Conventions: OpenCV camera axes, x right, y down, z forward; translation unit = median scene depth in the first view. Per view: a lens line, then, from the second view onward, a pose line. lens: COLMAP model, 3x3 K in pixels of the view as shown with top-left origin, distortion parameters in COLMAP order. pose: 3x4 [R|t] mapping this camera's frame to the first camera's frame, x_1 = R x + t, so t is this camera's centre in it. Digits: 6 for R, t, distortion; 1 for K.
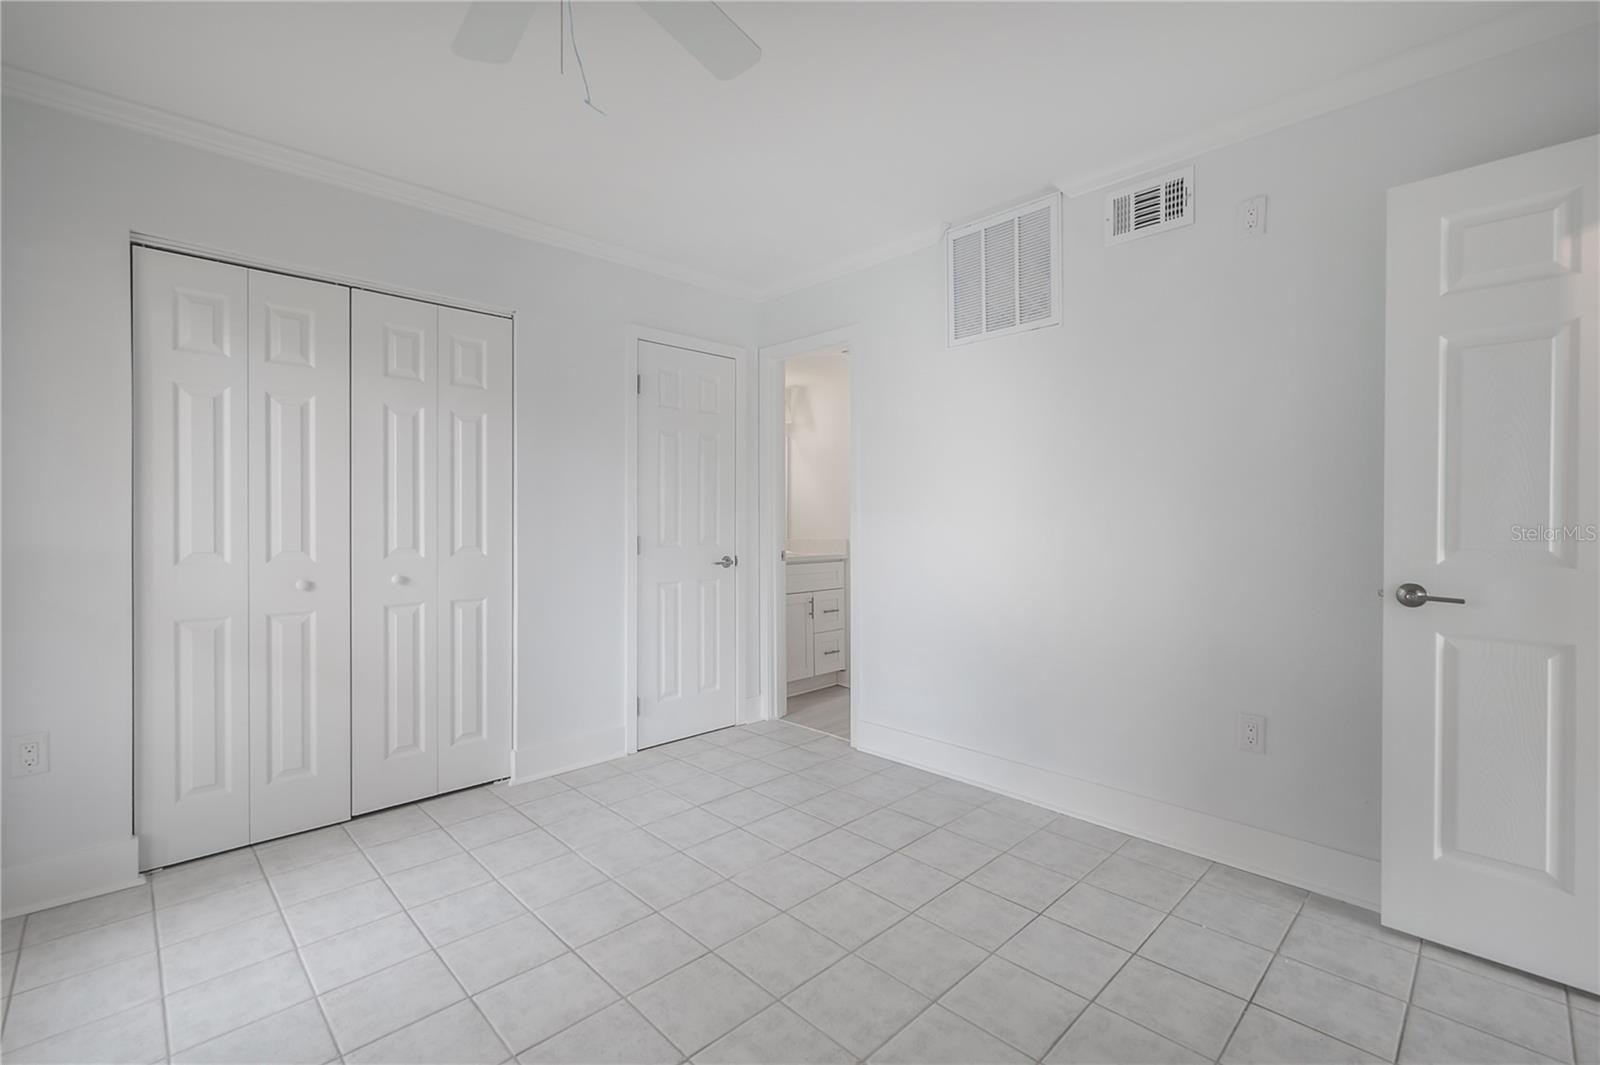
lens RADIAL K [[707.5, 0, 804.8], [0, 707.5, 524.4], [0, 0, 1]] dist [-0.000211, 0.000094]
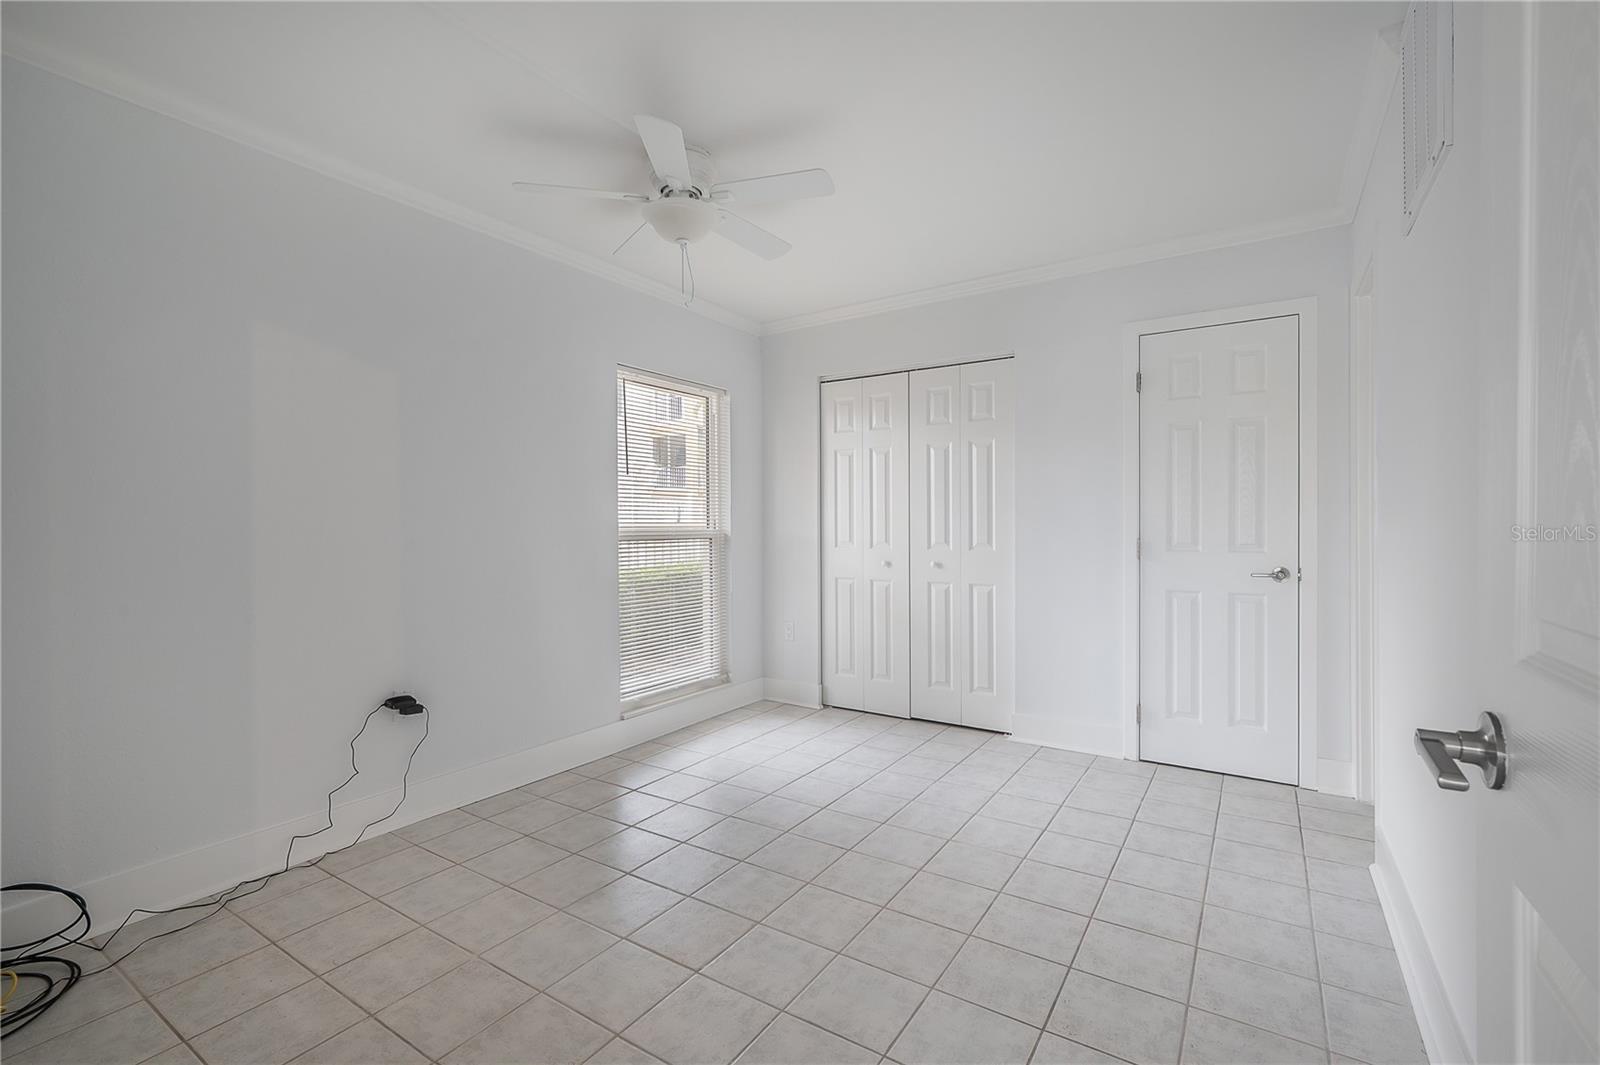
lens RADIAL K [[707.5, 0, 804.8], [0, 707.5, 524.4], [0, 0, 1]] dist [-0.000211, 0.000094]
pose [[0.214239, 0.000276, -0.976781, 0.783246], [-0.003073, 0.999995, -0.000391, -0.001932], [0.976777, 0.003085, 0.214238, 0.436780]]
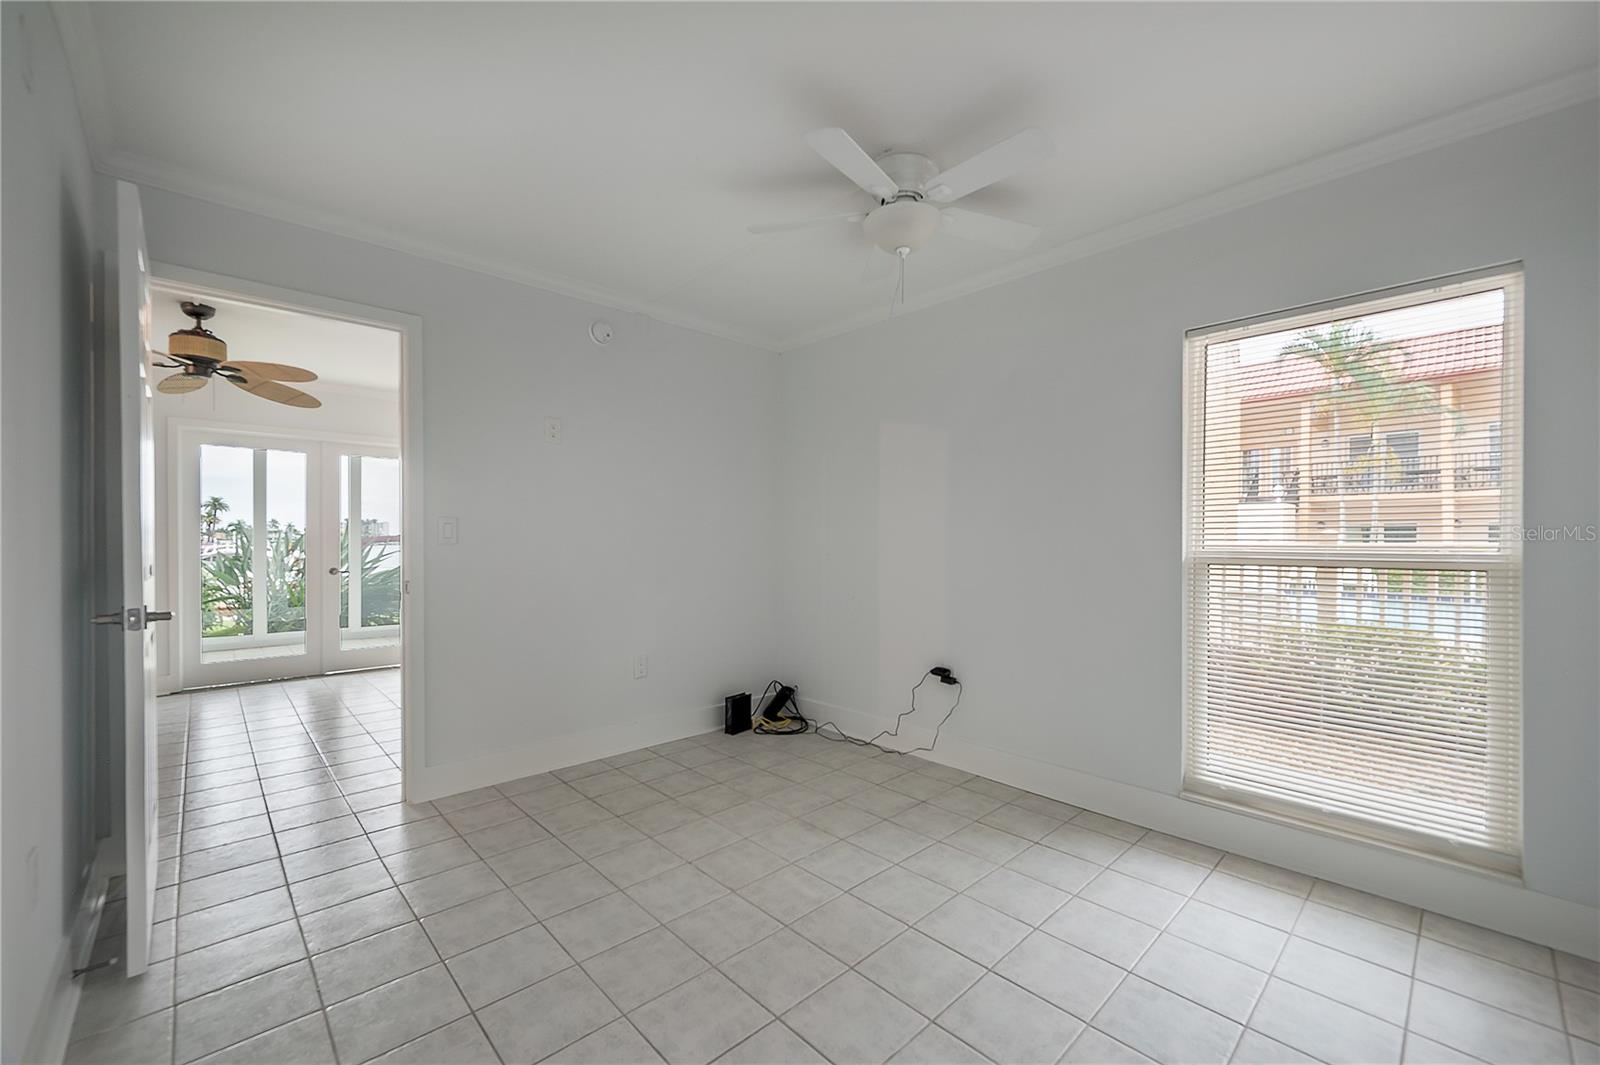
lens RADIAL K [[645.5, 0, 797.4], [0, 645.5, 544.1], [0, 0, 1]] dist [-0.001536, -0.000478]
pose [[-0.999779, -0.003956, 0.020653, -0.051081], [-0.003623, 0.999864, 0.016104, -0.014602], [-0.020714, 0.016025, -0.999657, 1.324478]]
